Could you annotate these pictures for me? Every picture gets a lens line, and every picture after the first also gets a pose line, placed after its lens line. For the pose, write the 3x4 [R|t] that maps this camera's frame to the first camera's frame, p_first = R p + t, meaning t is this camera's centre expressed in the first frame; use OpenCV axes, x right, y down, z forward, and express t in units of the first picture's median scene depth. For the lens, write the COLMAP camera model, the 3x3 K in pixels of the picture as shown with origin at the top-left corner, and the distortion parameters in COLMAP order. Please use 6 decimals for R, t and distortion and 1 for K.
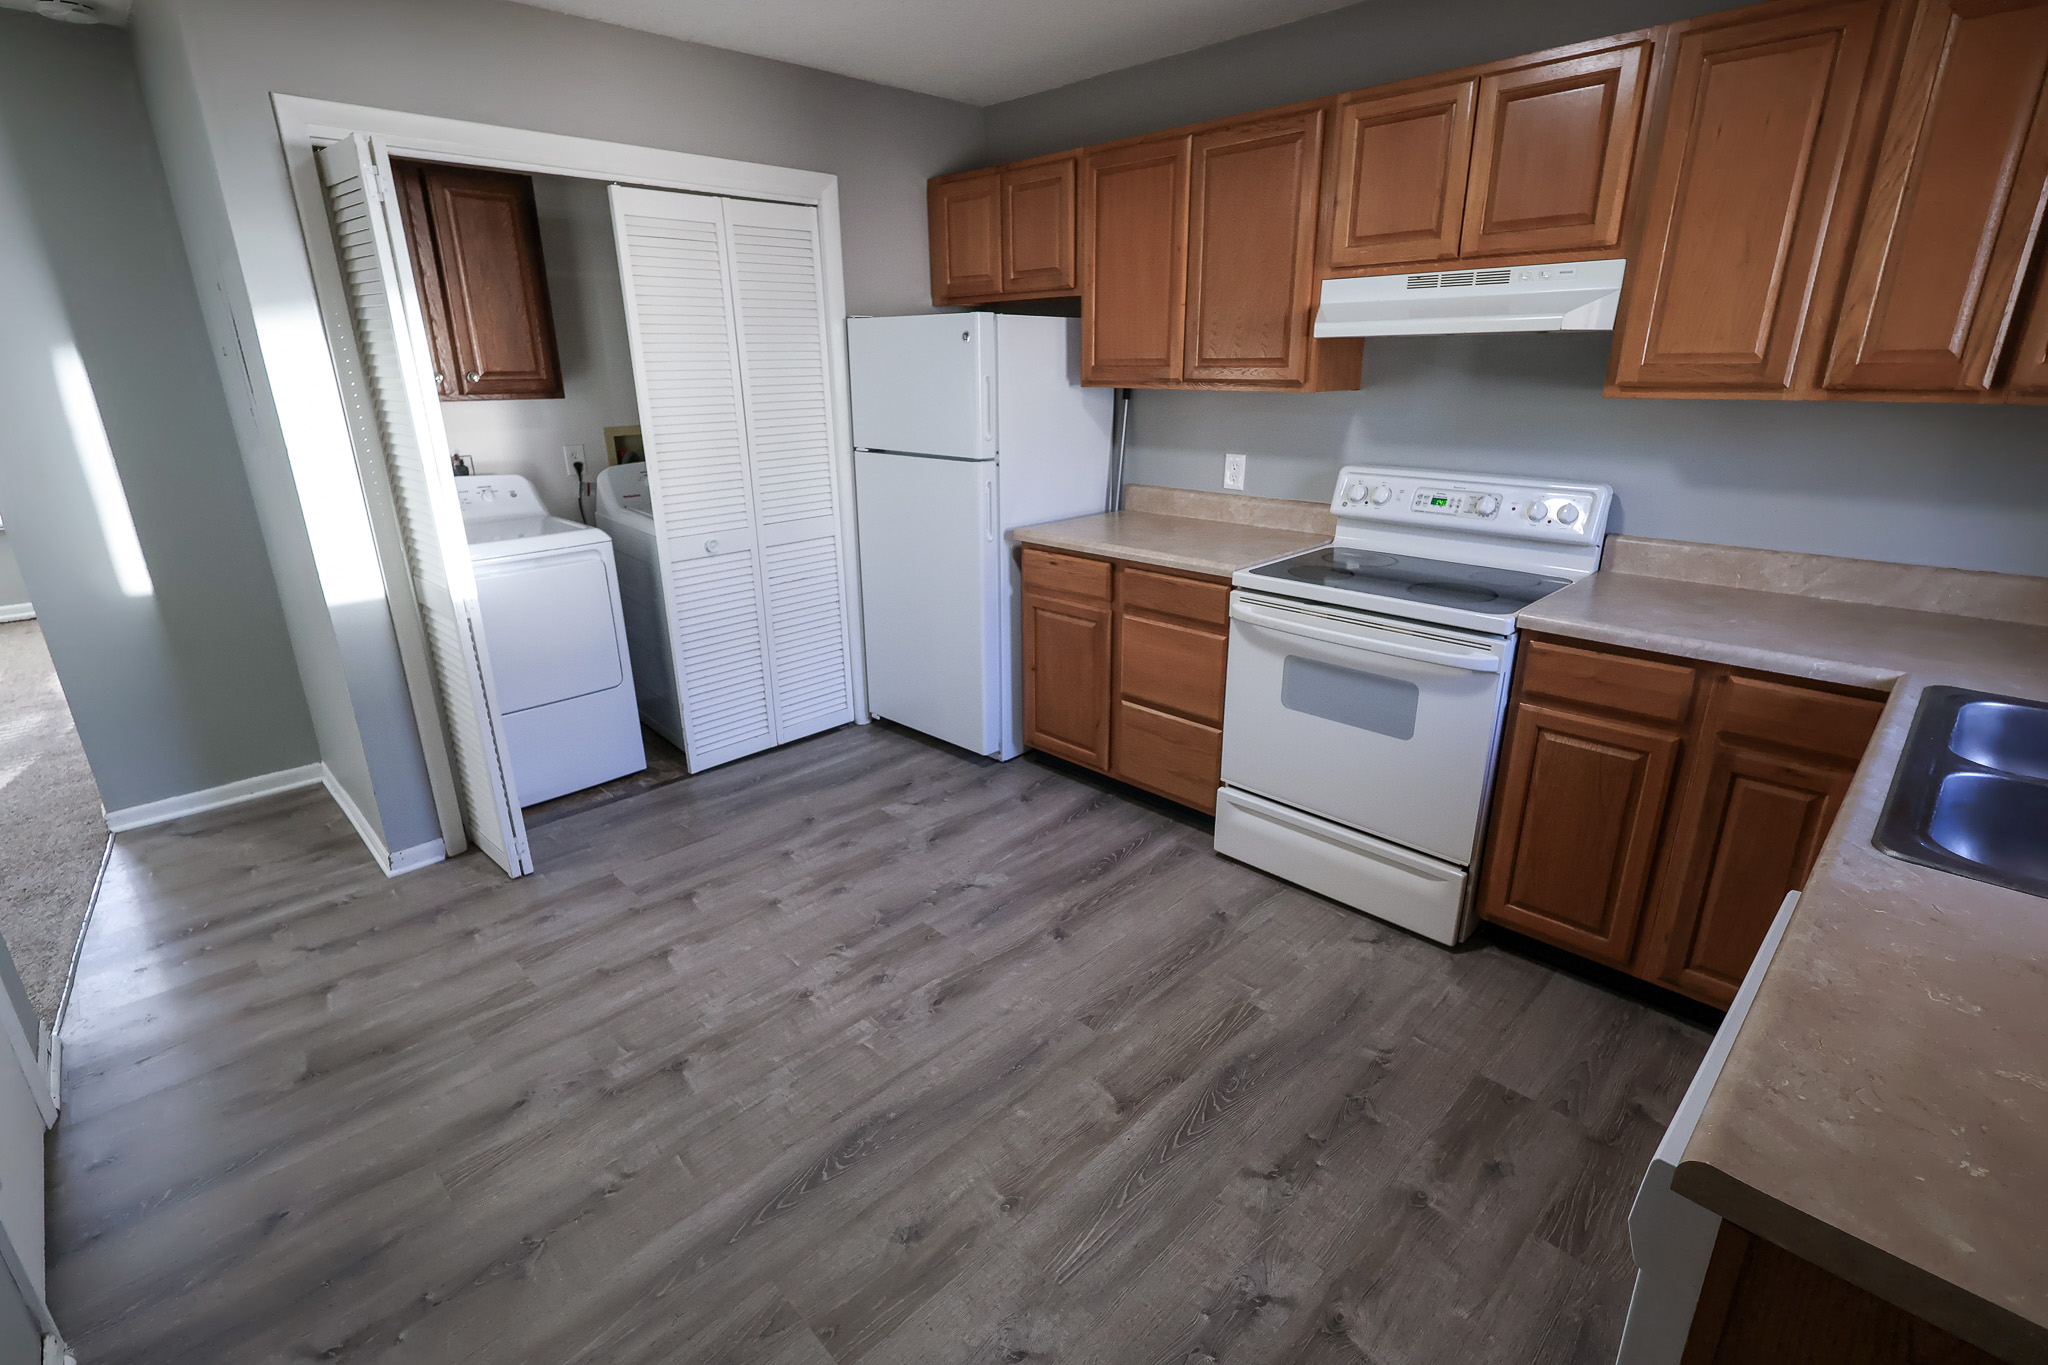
lens RADIAL K [[945.2, 0, 1022.0], [0, 945.2, 684.1], [0, 0, 1]] dist [-0.002173, -0.000362]
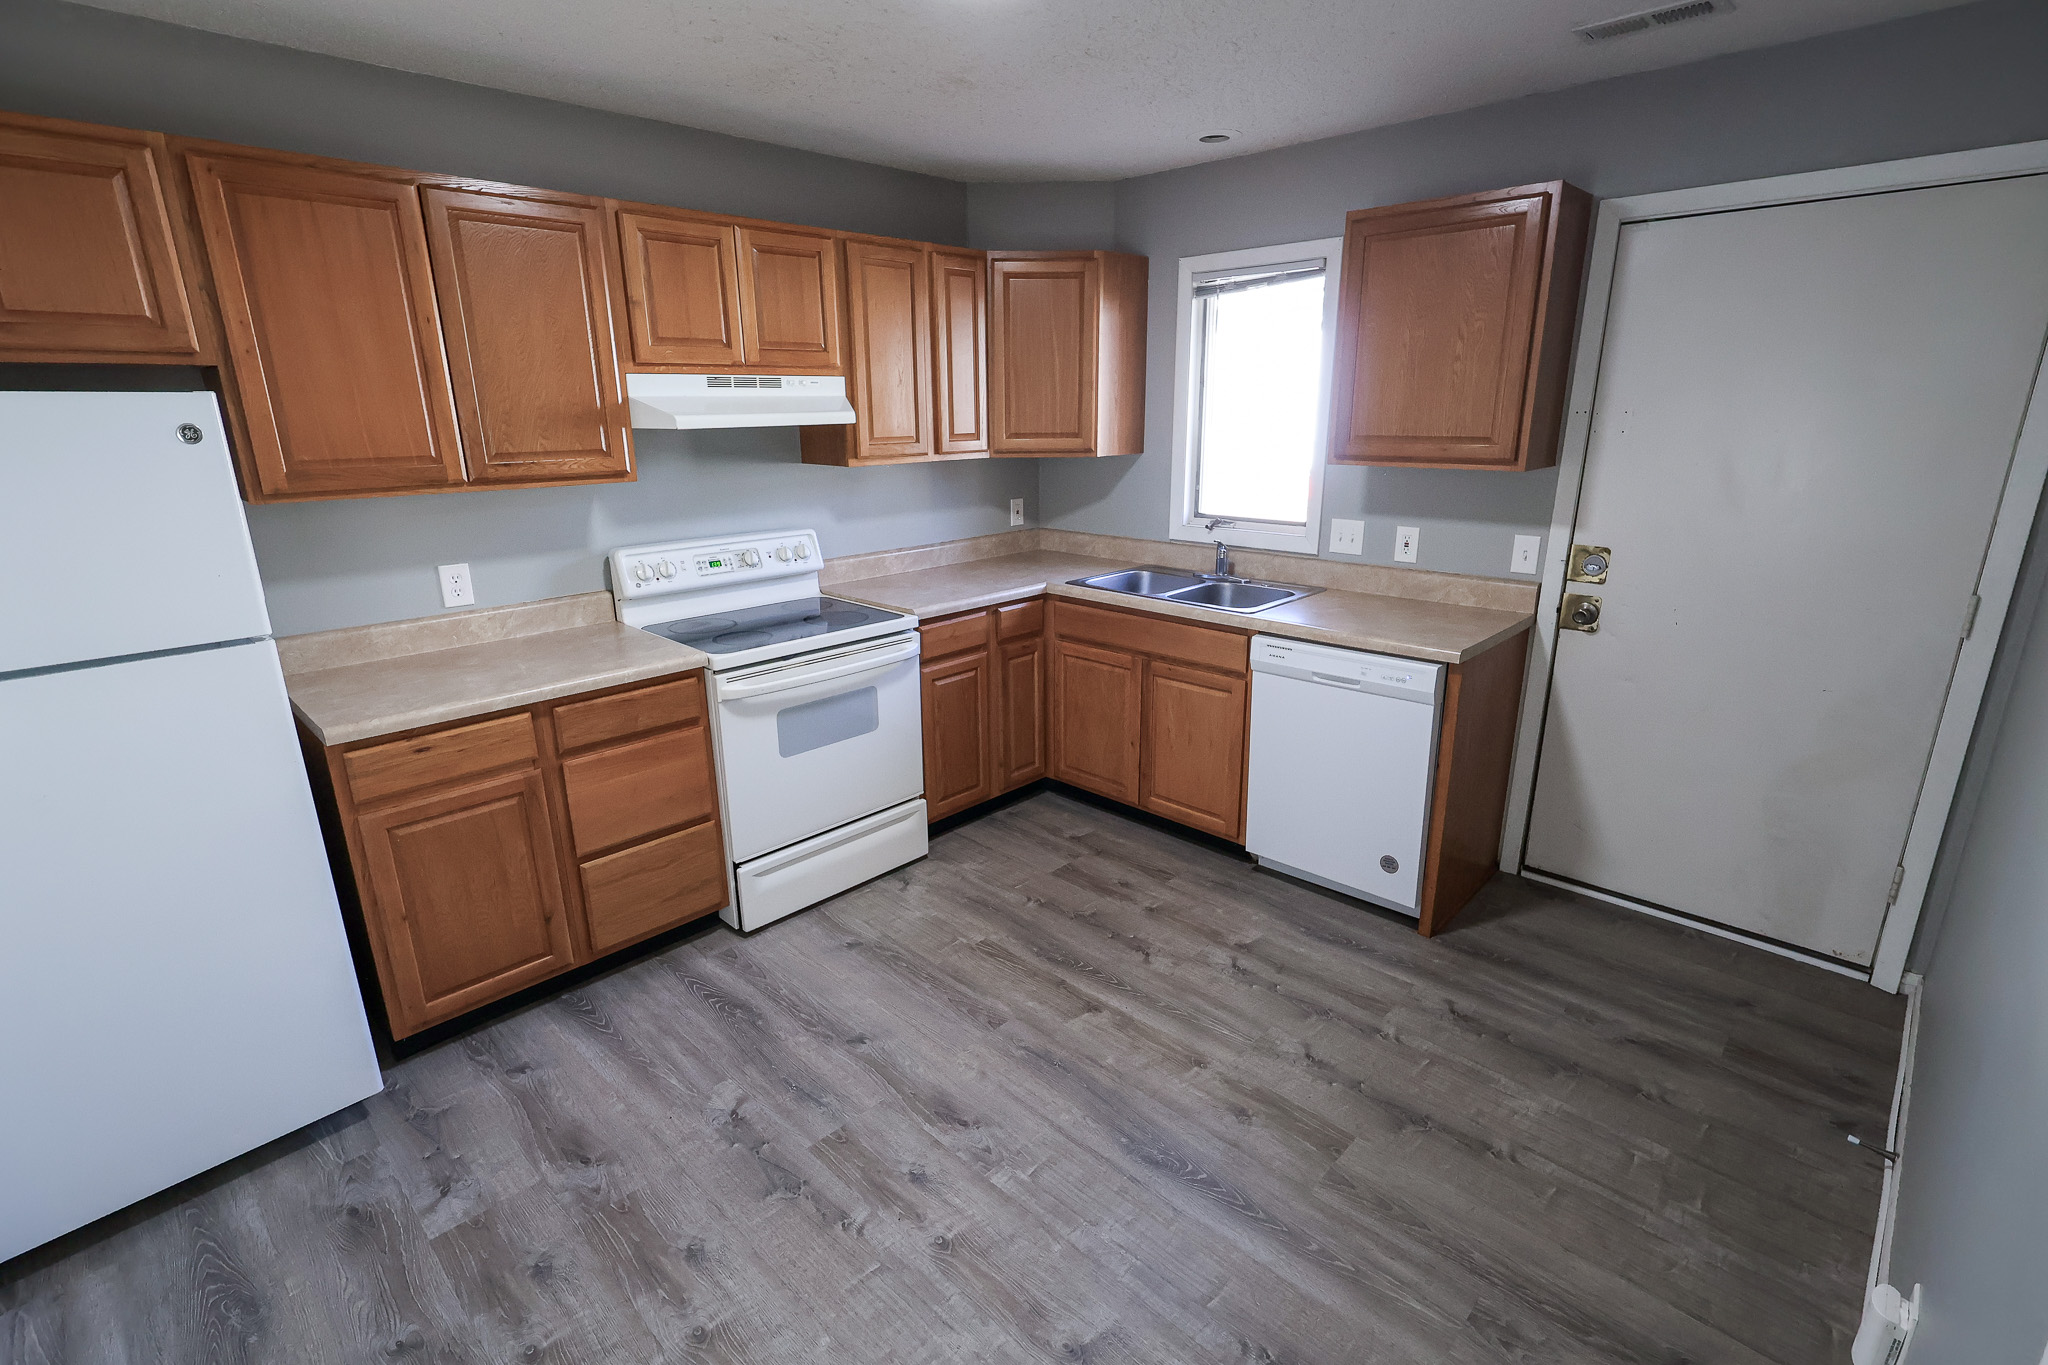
lens RADIAL K [[945.2, 0, 1021.3], [0, 945.2, 680.7], [0, 0, 1]] dist [-0.002173, -0.000362]
pose [[-0.020808, -0.270741, 0.962427, -0.814272], [0.334515, 0.905268, 0.261894, -0.269957], [-0.942161, 0.327396, 0.071730, 0.678044]]
